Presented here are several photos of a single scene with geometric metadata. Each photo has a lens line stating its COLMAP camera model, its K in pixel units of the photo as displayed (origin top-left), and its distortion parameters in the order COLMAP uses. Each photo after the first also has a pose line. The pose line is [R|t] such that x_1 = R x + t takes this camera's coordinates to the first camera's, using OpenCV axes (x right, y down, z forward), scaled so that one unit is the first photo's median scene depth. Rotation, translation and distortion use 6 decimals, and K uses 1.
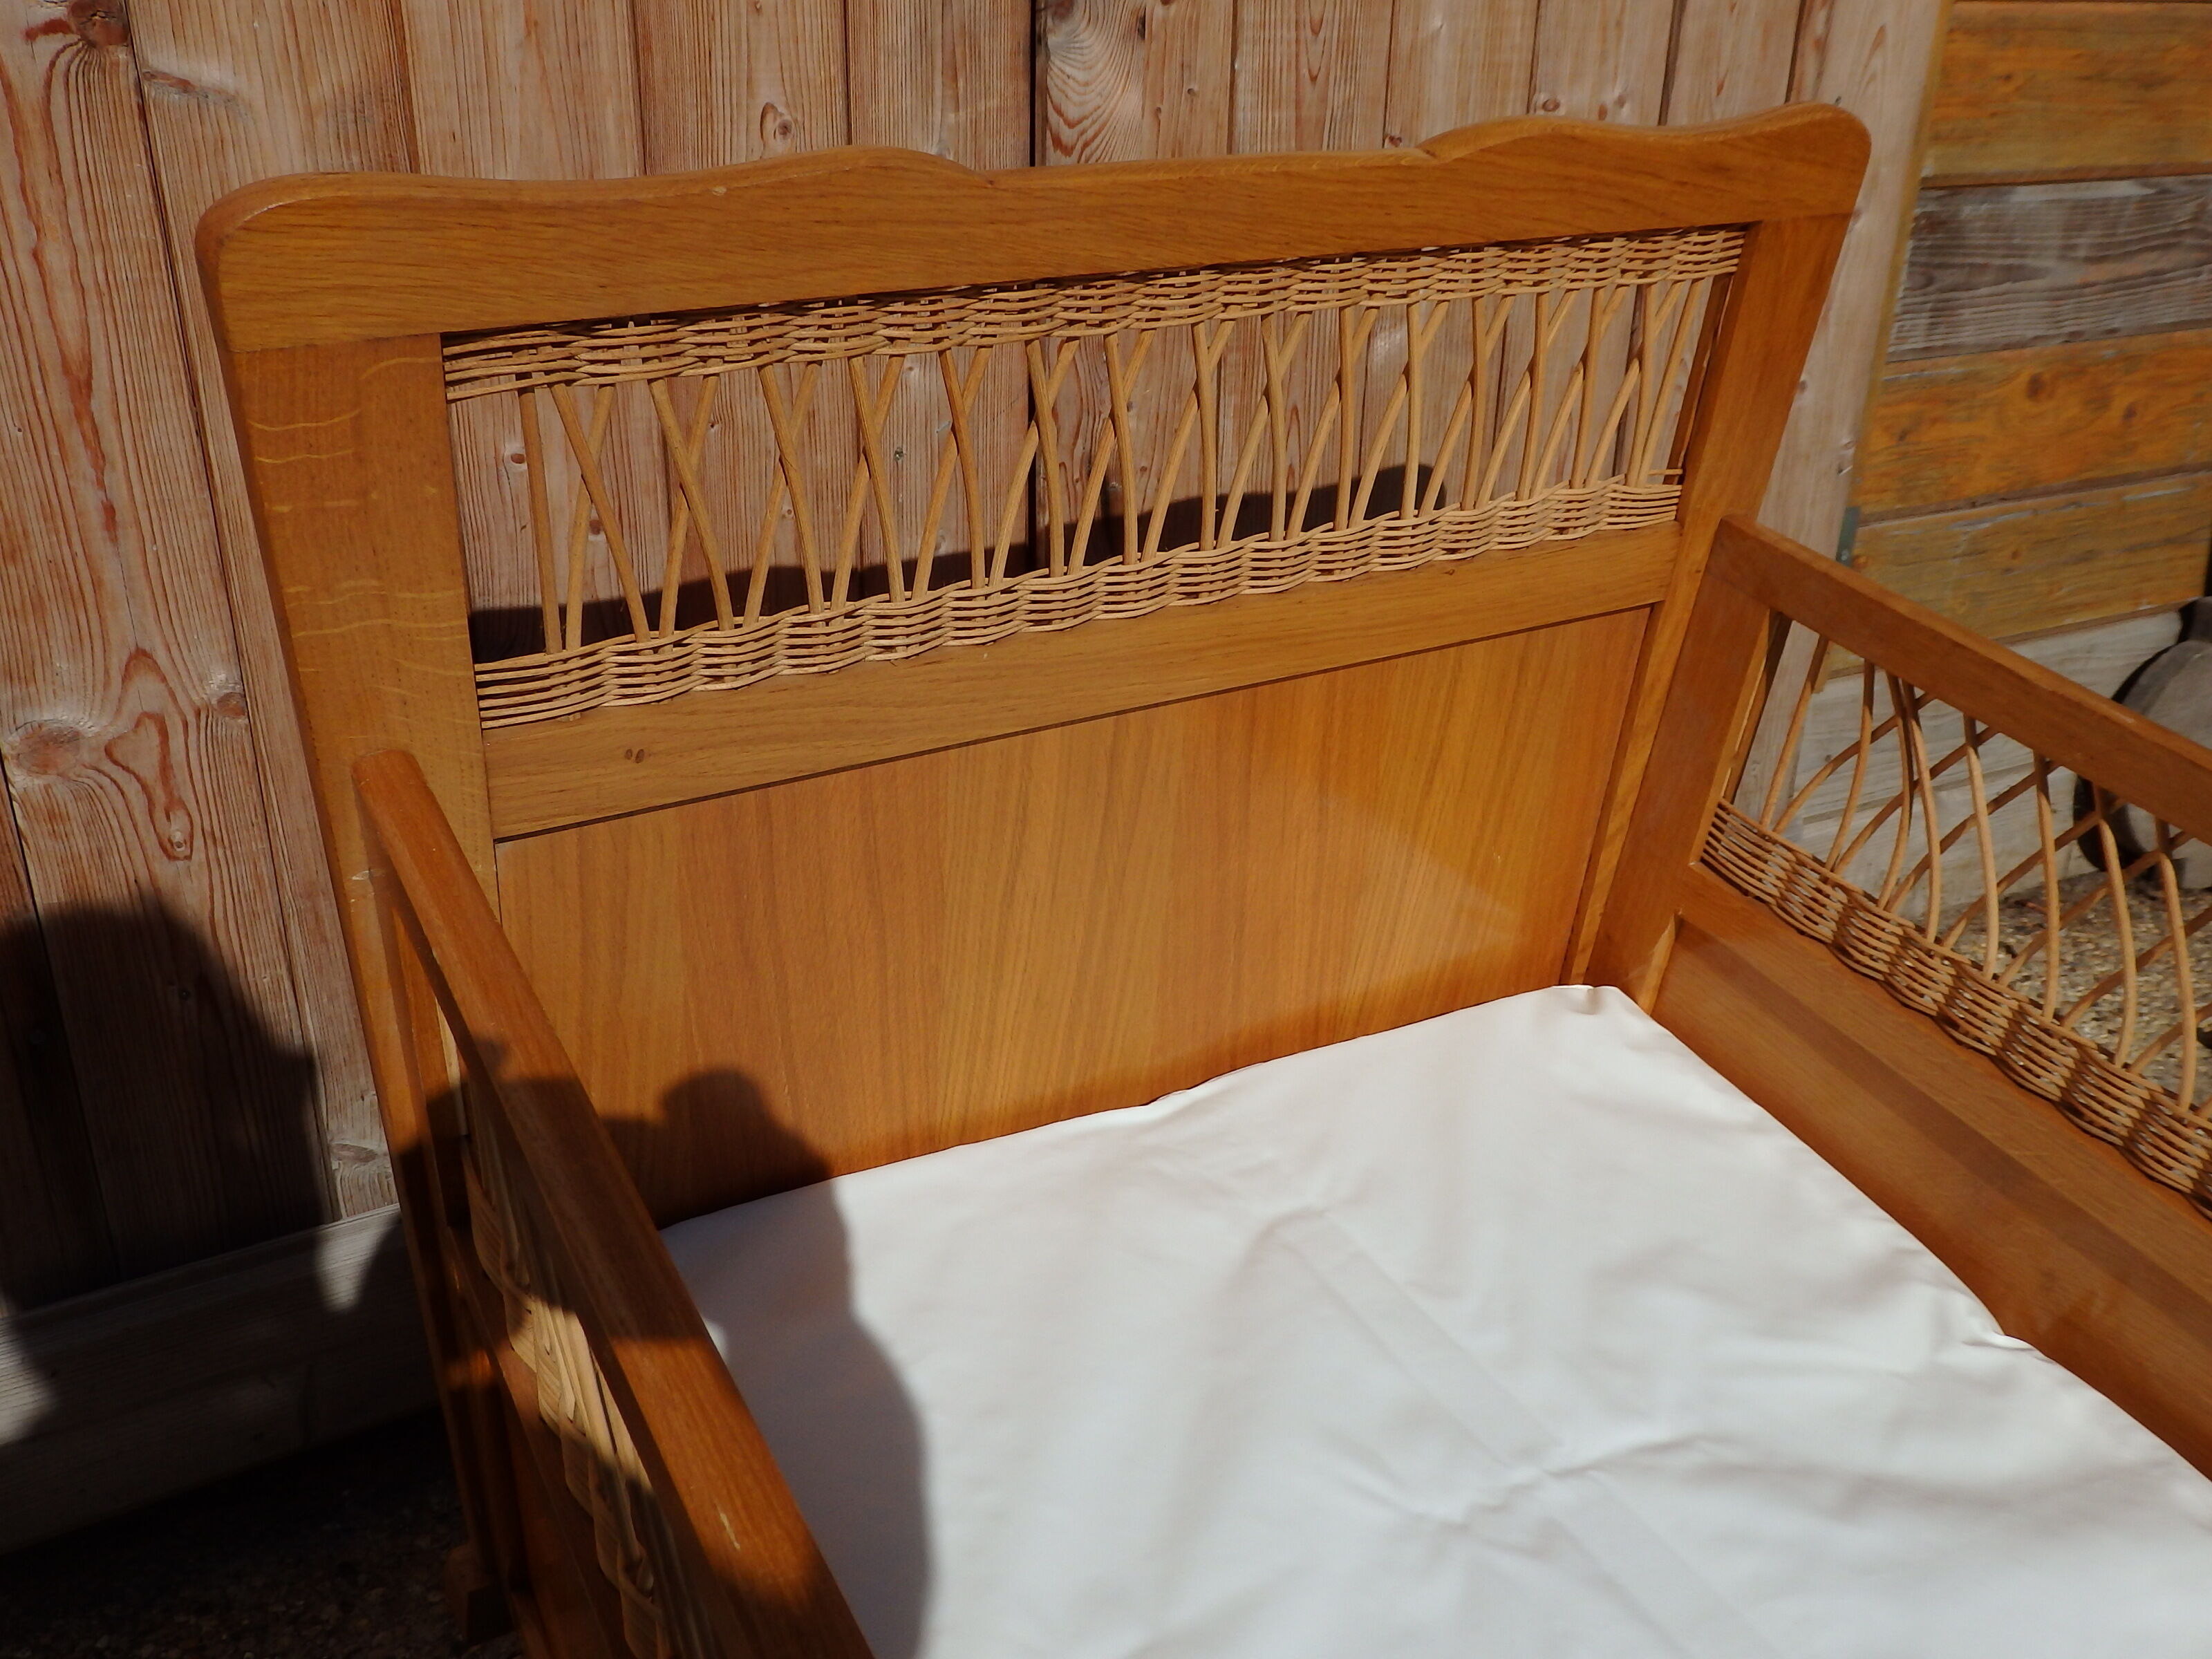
lens RADIAL K [[1916.5, 0, 1104.2], [0, 1916.5, 837.9], [0, 0, 1]] dist [0.018965, 0.000684]
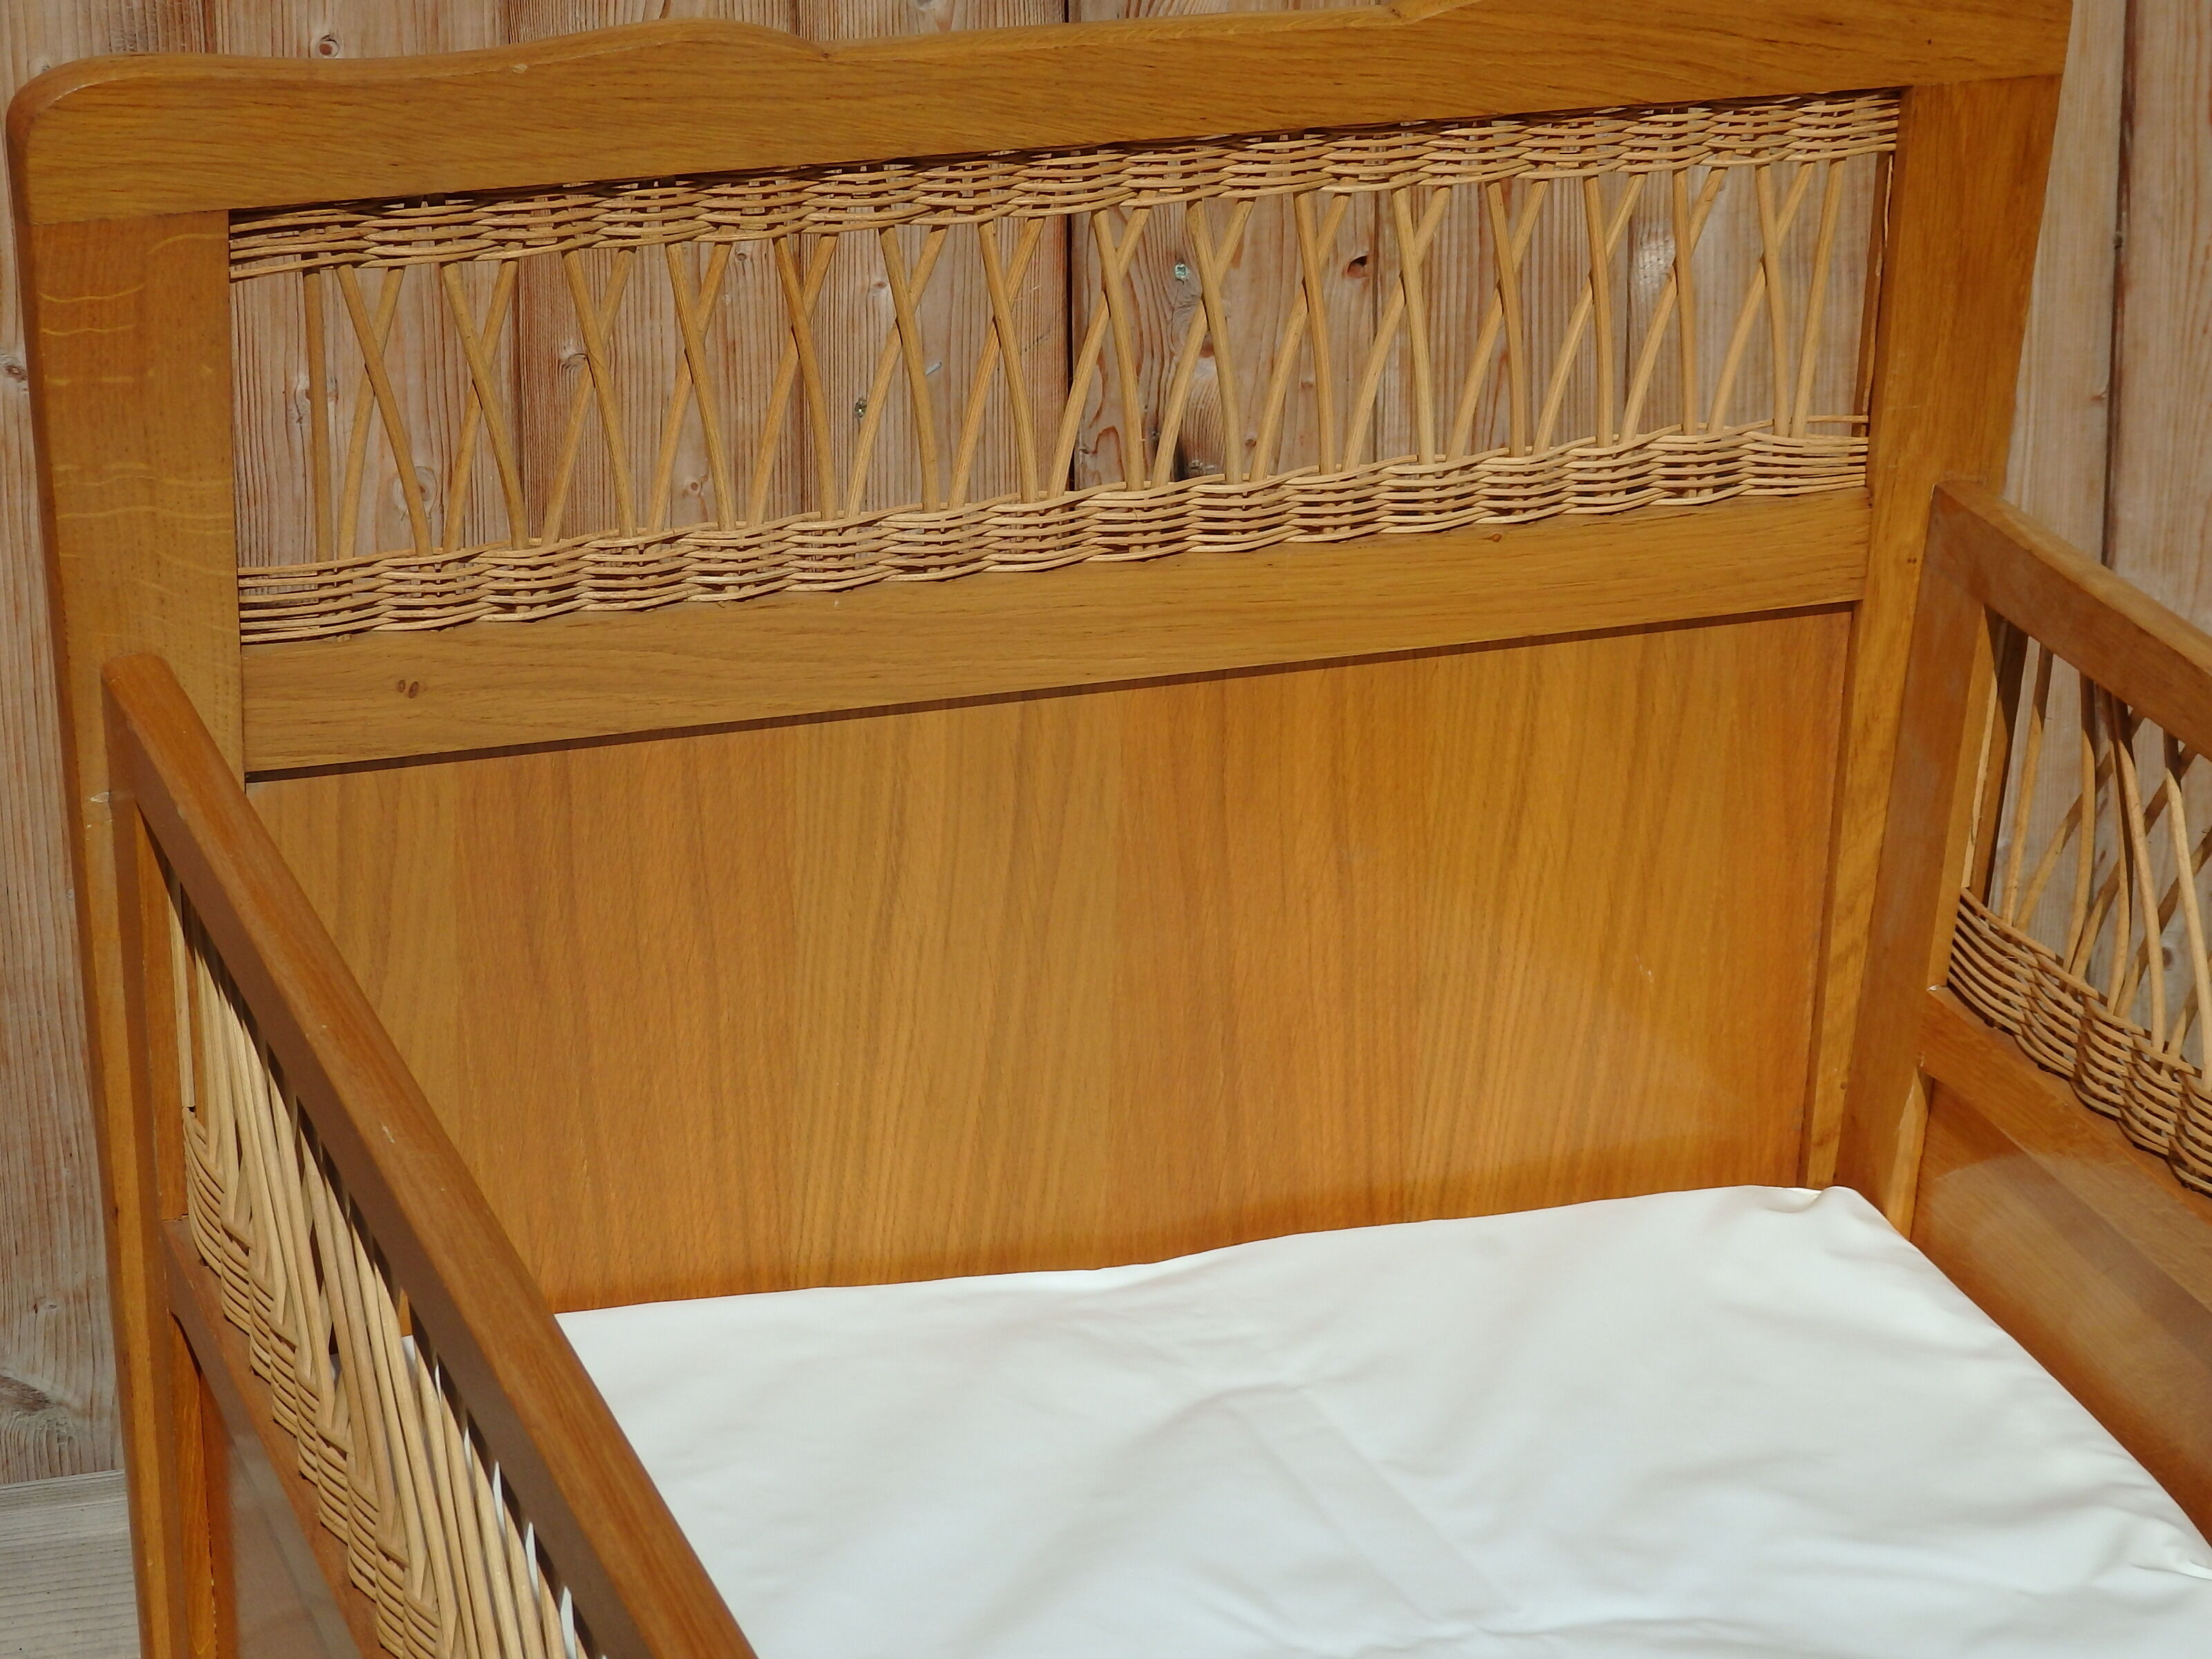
lens RADIAL K [[5786.1, 0, 1106.0], [0, 5786.1, 829.5], [0, 0, 1]] dist [0.080161, 2.072344]
pose [[0.985568, 0.016946, -0.168432, 0.469858], [-0.046077, 0.984265, -0.170586, 0.417445], [0.162891, 0.175885, 0.970840, -1.369148]]
